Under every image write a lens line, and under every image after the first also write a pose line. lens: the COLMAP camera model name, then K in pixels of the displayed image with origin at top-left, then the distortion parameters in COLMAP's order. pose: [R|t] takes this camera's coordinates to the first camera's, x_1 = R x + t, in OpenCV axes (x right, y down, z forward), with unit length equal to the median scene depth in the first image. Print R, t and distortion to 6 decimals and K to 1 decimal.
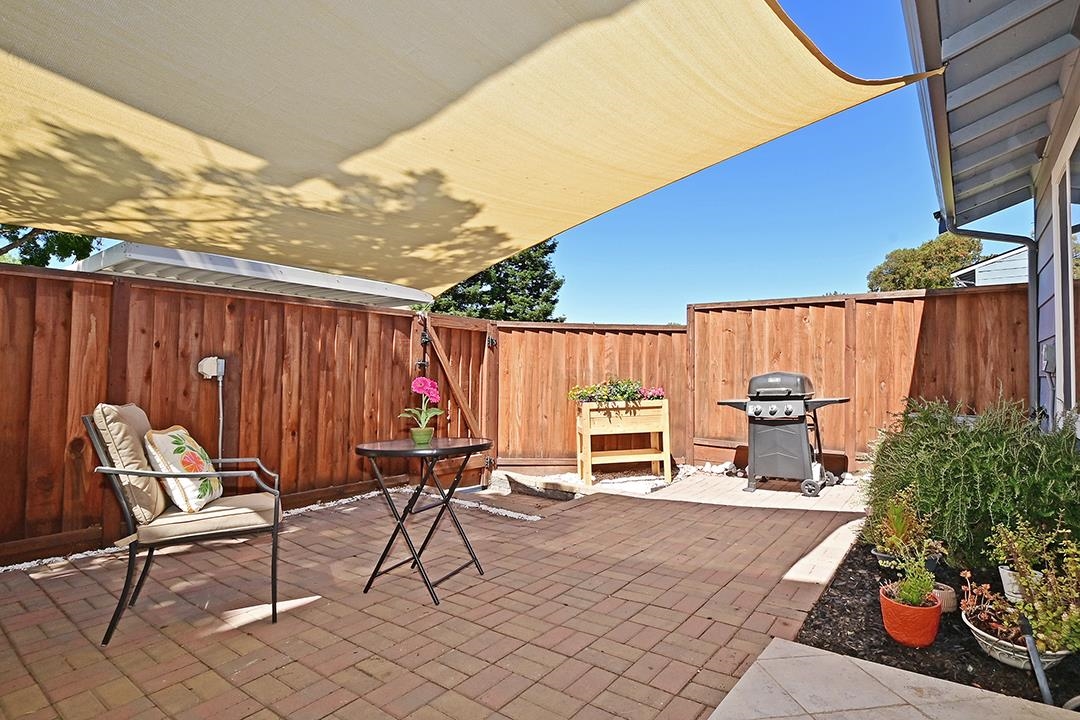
lens RADIAL K [[563.7, 0, 538.8], [0, 563.7, 357.3], [0, 0, 1]] dist [0.002299, 0.000010]
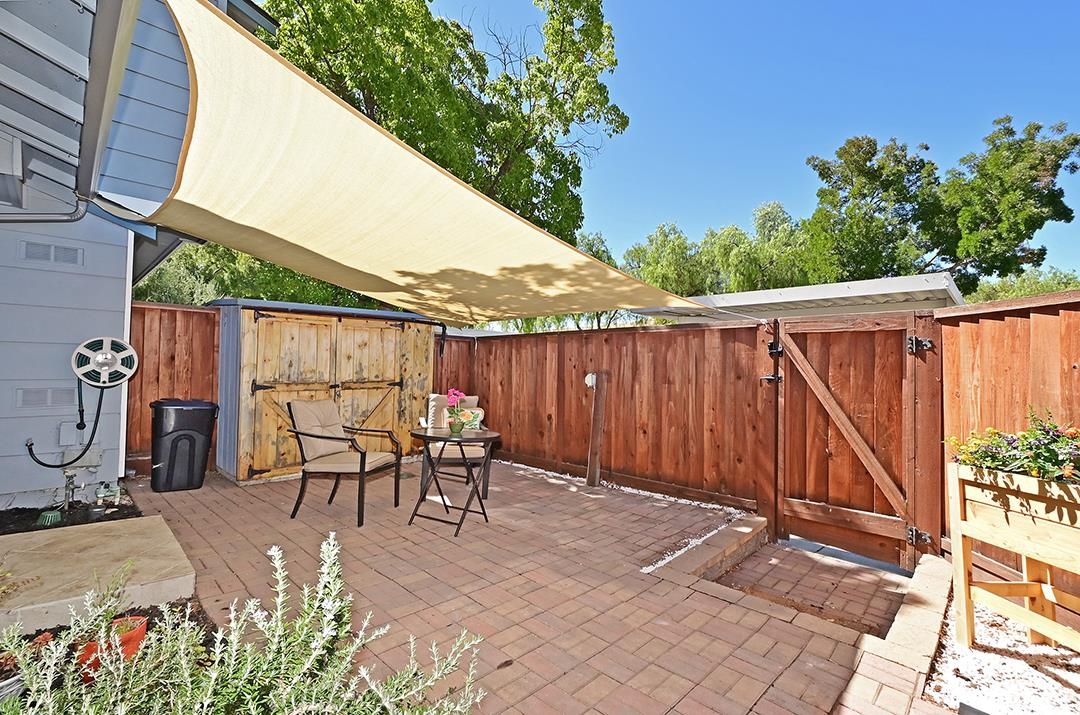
lens RADIAL K [[473.9, 0, 542.4], [0, 473.9, 360.6], [0, 0, 1]] dist [-0.002012, -0.000257]
pose [[-0.116560, -0.029414, -0.992748, 0.648907], [0.010082, 0.999475, -0.030797, 0.002660], [0.993132, -0.013598, -0.116203, 0.865175]]
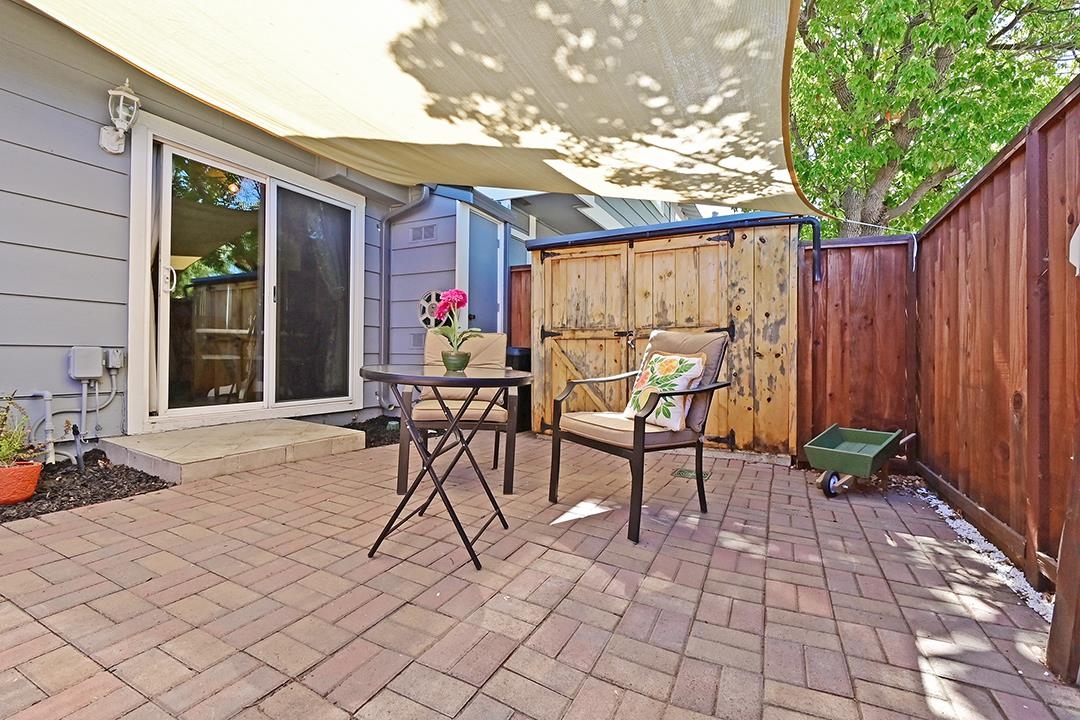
lens RADIAL K [[473.9, 0, 541.6], [0, 473.9, 353.0], [0, 0, 1]] dist [-0.002012, -0.000257]
pose [[-0.980243, -0.024961, -0.196216, -0.121362], [-0.018575, 0.999238, -0.034319, 0.094152], [0.196923, -0.029996, -0.979960, 1.055023]]
